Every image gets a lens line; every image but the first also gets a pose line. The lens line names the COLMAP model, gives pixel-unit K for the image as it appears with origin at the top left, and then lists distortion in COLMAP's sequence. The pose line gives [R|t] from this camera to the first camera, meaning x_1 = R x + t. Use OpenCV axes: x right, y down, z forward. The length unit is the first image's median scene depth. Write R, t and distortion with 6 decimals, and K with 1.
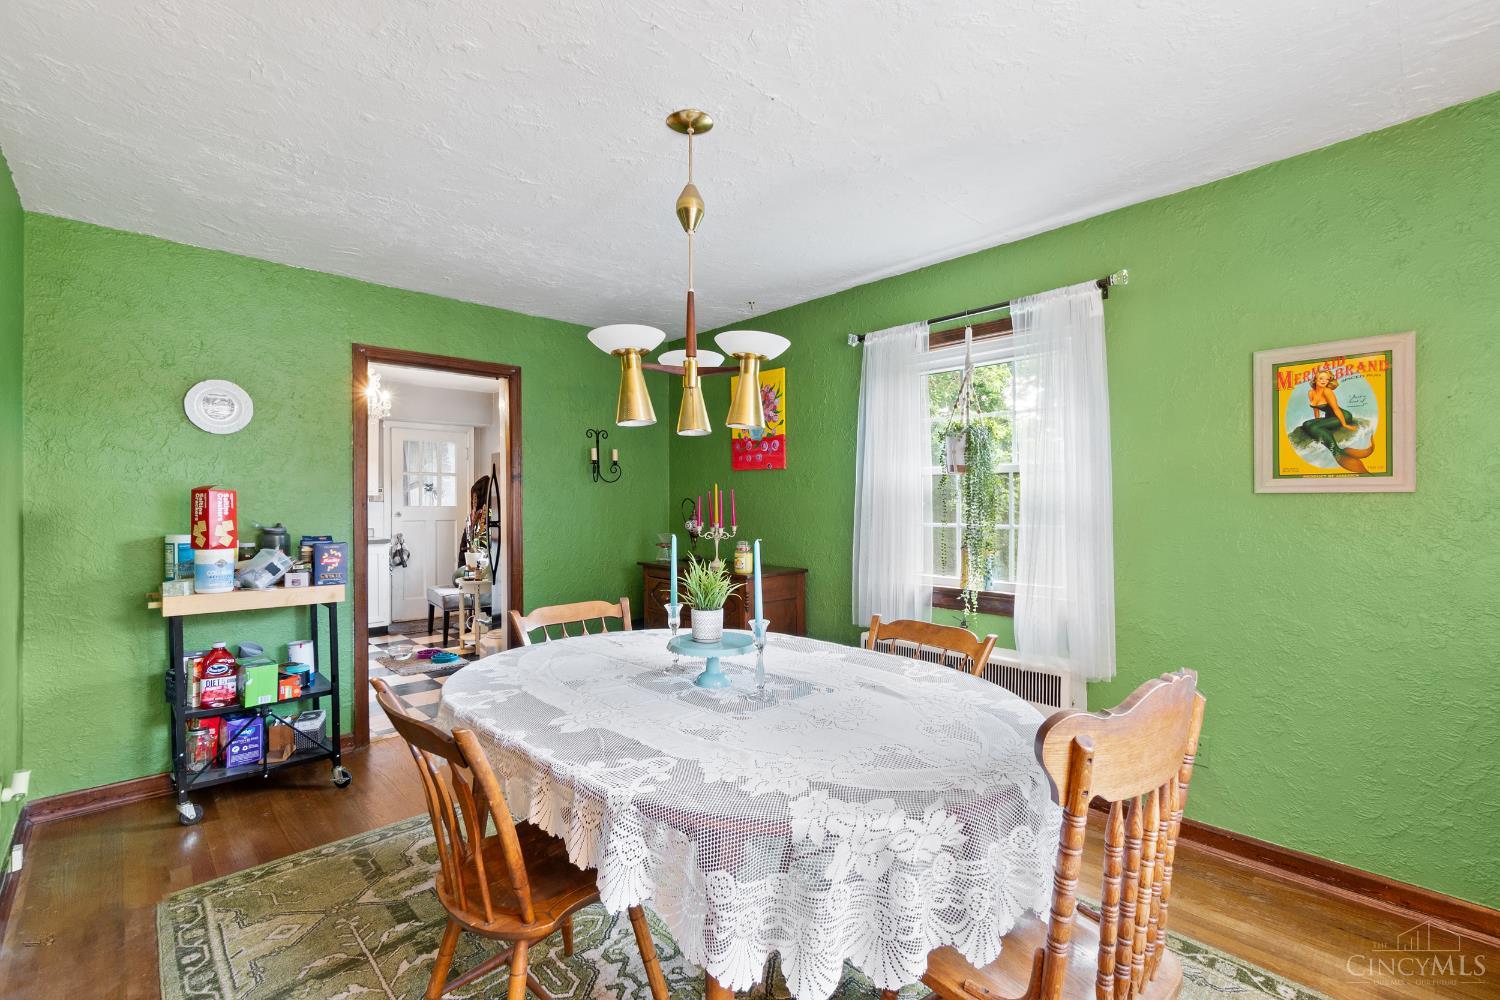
lens RADIAL K [[644.2, 0, 750.0], [0, 644.2, 500.0], [0, 0, 1]] dist [-0.000424, -0.000053]
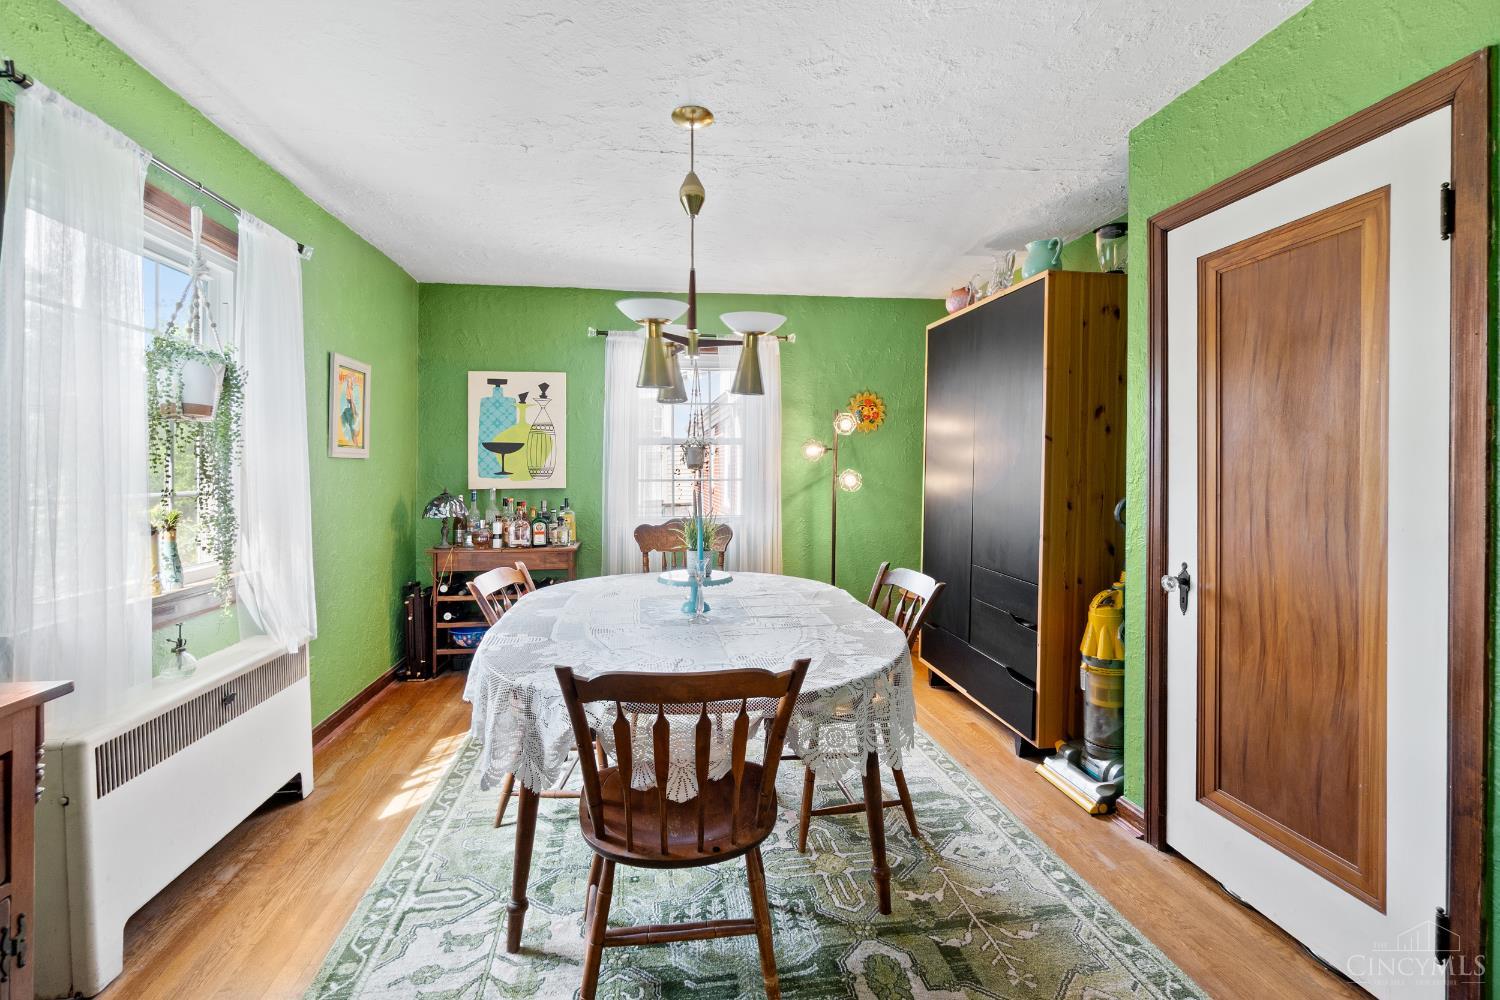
lens RADIAL K [[637.1, 0, 747.3], [0, 637.1, 483.7], [0, 0, 1]] dist [0.000147, 0.000028]
pose [[-0.814219, -0.011168, 0.580451, -0.794918], [0.003273, 0.999711, 0.023826, 0.010030], [-0.580549, 0.021299, -0.813947, 1.825860]]
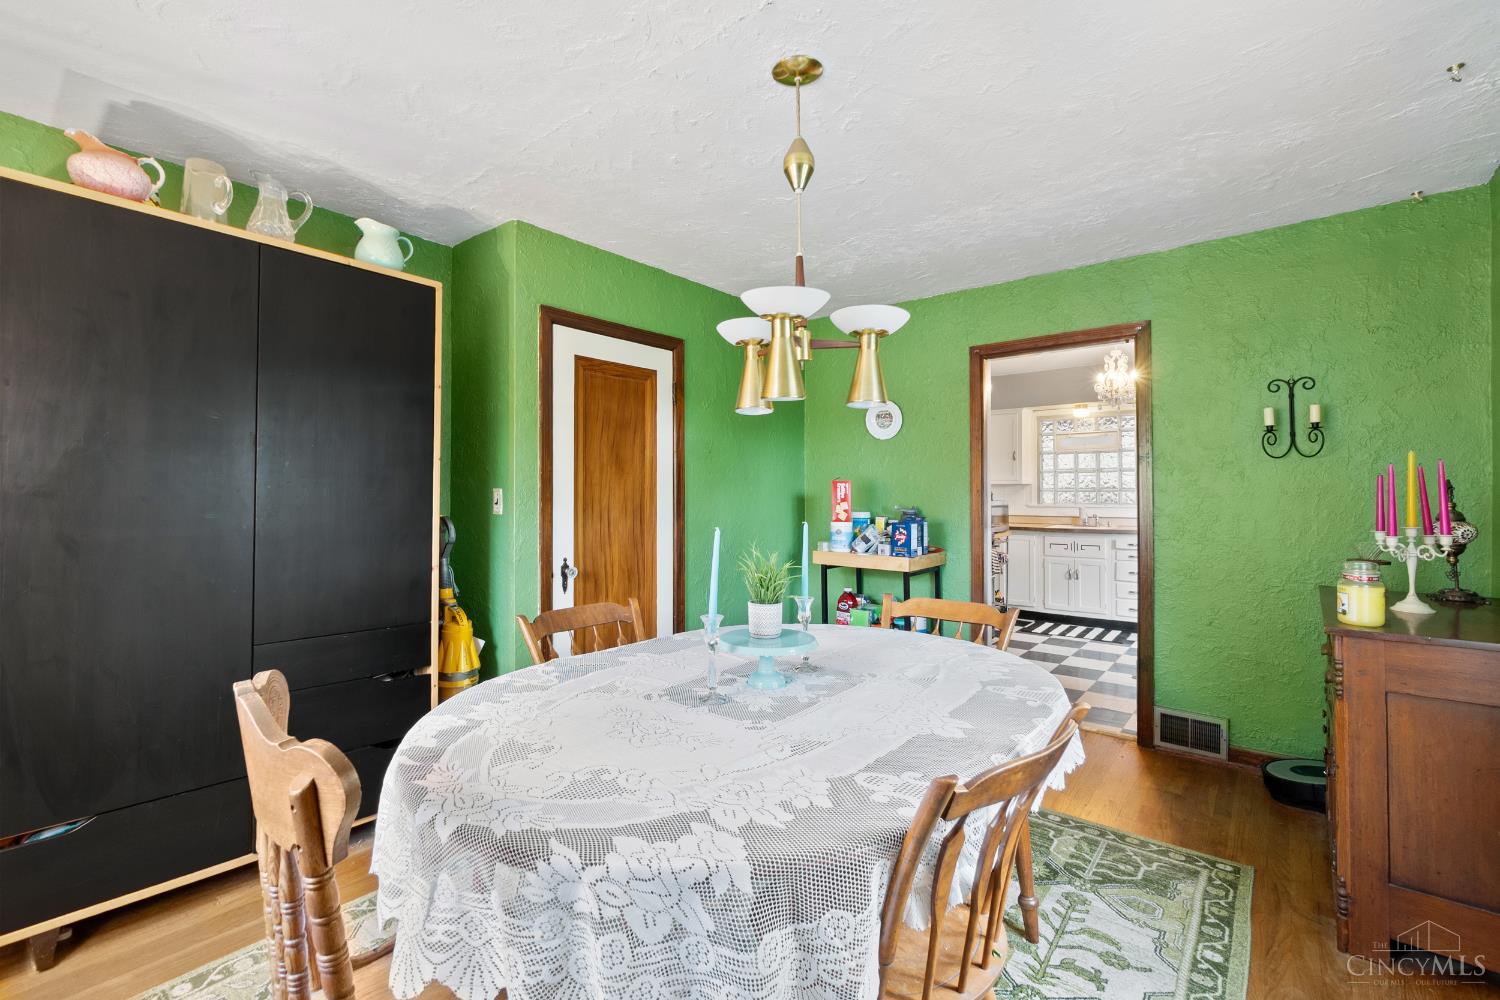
lens RADIAL K [[675.6, 0, 748.5], [0, 675.6, 487.8], [0, 0, 1]] dist [-0.001132, -0.000154]
pose [[0.110531, -0.006778, -0.993850, 0.851718], [0.003247, 0.999974, -0.006459, 0.011983], [0.993867, -0.002513, 0.110550, 0.828826]]
